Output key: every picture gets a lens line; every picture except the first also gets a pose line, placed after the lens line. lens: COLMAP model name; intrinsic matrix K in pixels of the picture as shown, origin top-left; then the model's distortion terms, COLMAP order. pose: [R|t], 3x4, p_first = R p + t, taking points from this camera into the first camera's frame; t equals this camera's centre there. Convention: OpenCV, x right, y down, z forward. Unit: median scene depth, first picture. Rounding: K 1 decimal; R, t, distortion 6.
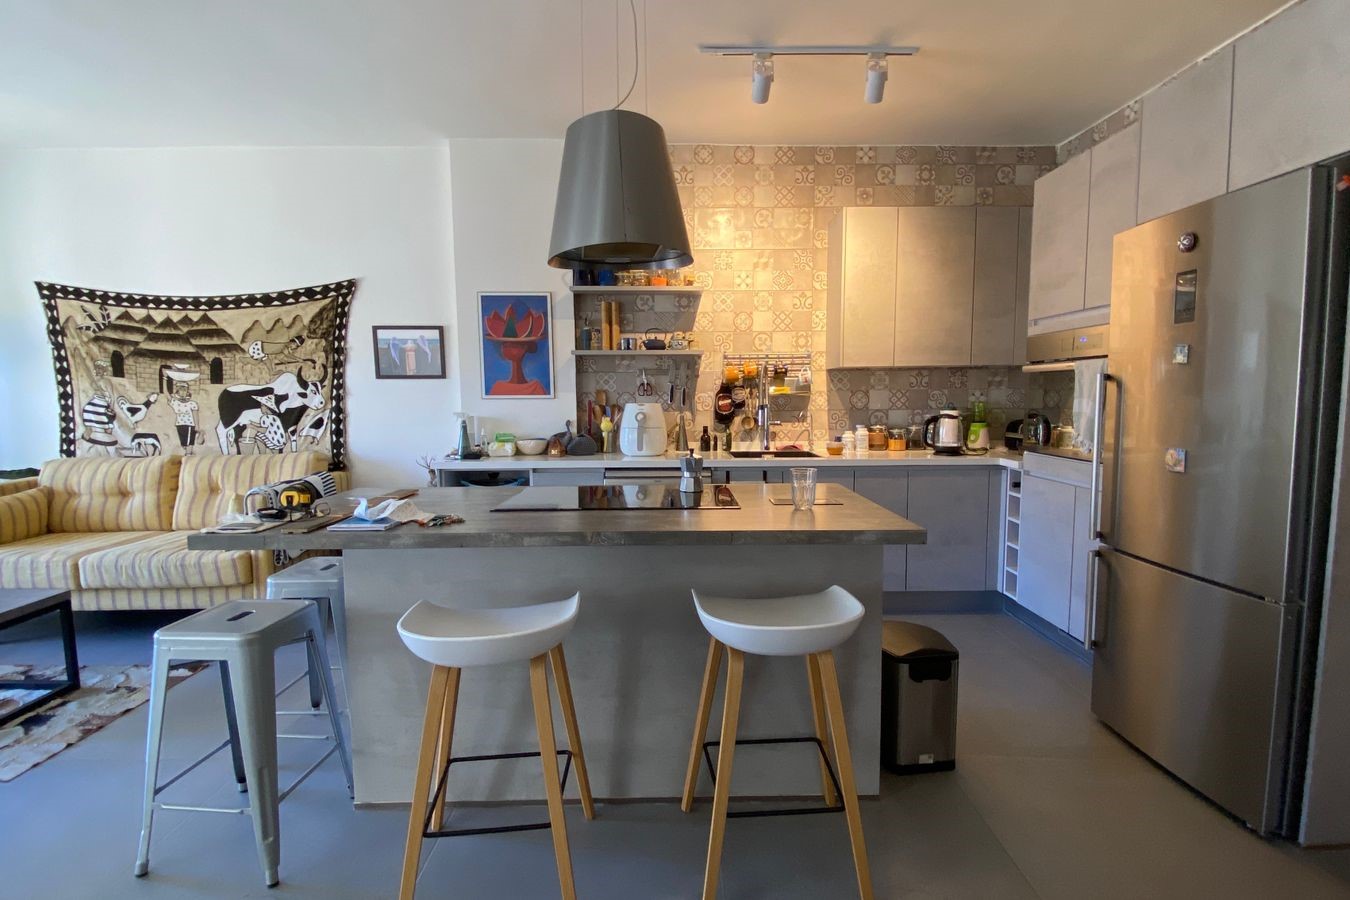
lens RADIAL K [[641.6, 0, 690.9], [0, 641.6, 454.2], [0, 0, 1]] dist [-0.000087, -0.020091]
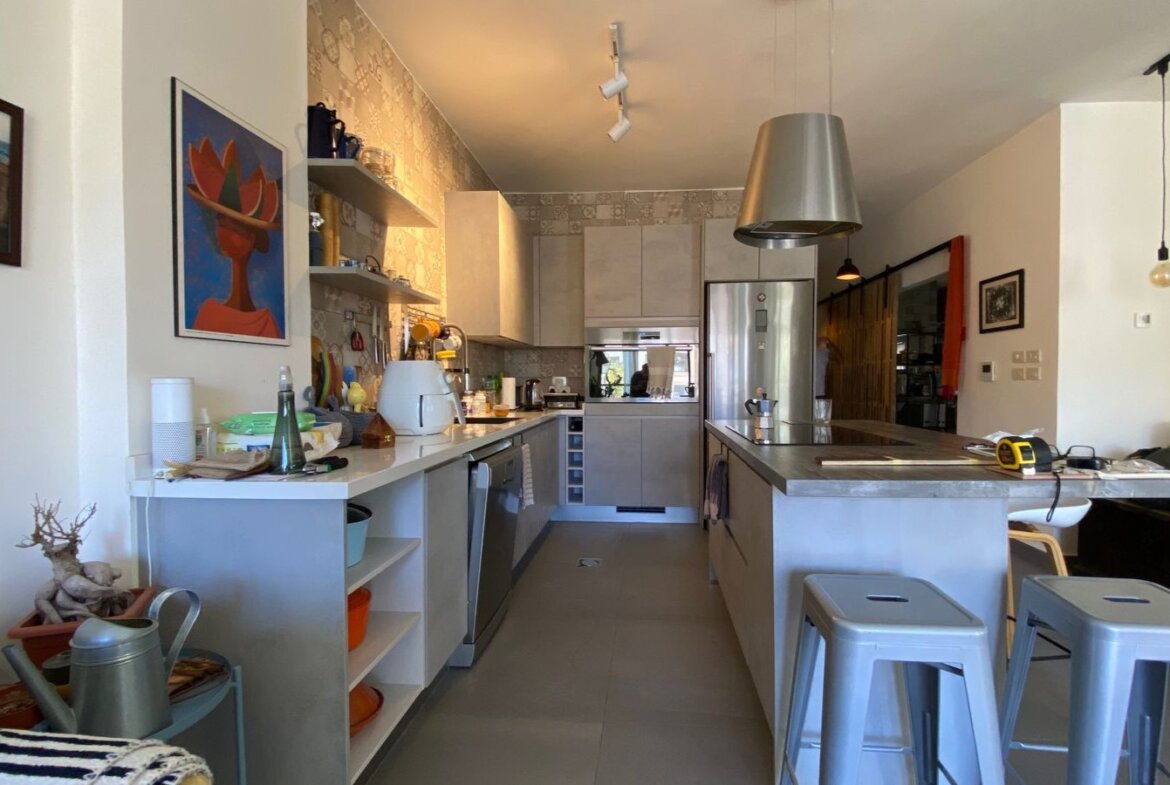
lens RADIAL K [[556.1, 0, 598.7], [0, 556.1, 396.1], [0, 0, 1]] dist [-0.000087, -0.020091]
pose [[0.097810, -0.021825, 0.994966, -0.651178], [0.094455, 0.995450, 0.012550, -0.028221], [-0.990713, 0.092752, 0.099427, 0.707736]]
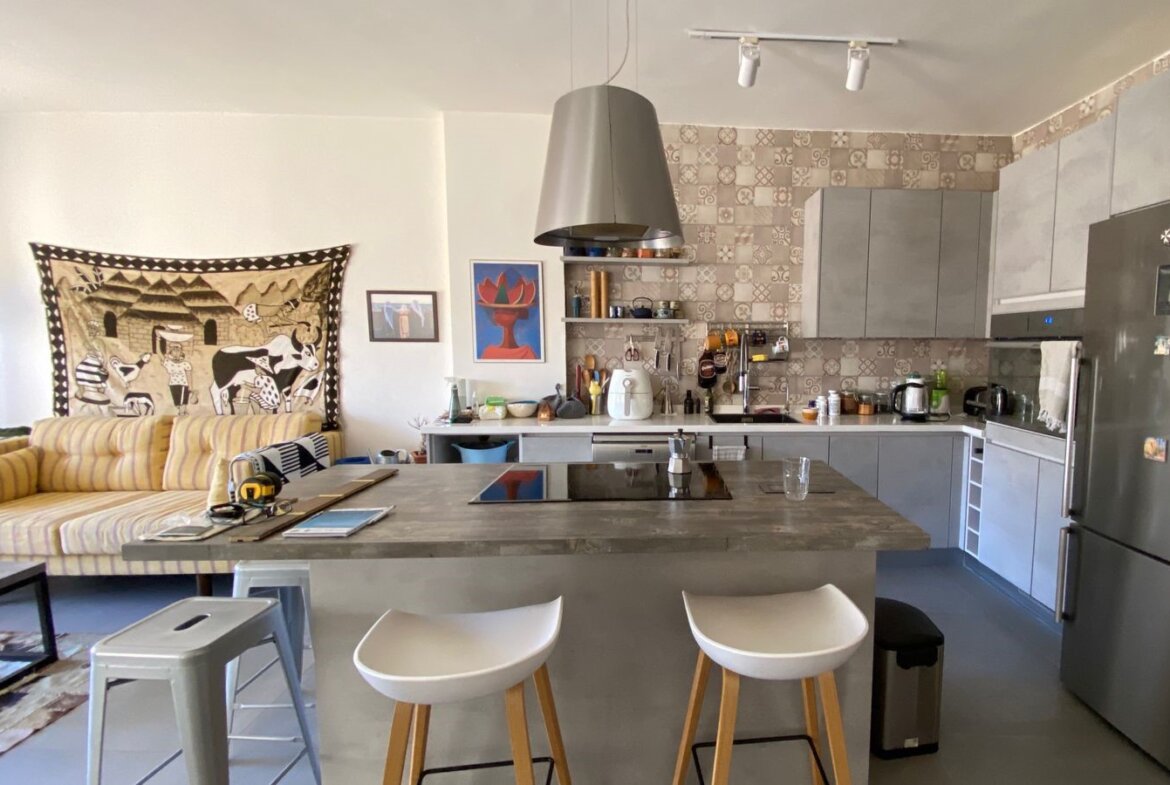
lens RADIAL K [[558.1, 0, 699.0], [0, 558.1, 396.3], [0, 0, 1]] dist [-0.000500, -0.016486]
pose [[0.998651, 0.008074, 0.051296, -0.007960], [-0.008125, 0.999967, 0.000781, -0.035491], [-0.051288, -0.001197, 0.998683, 0.078387]]
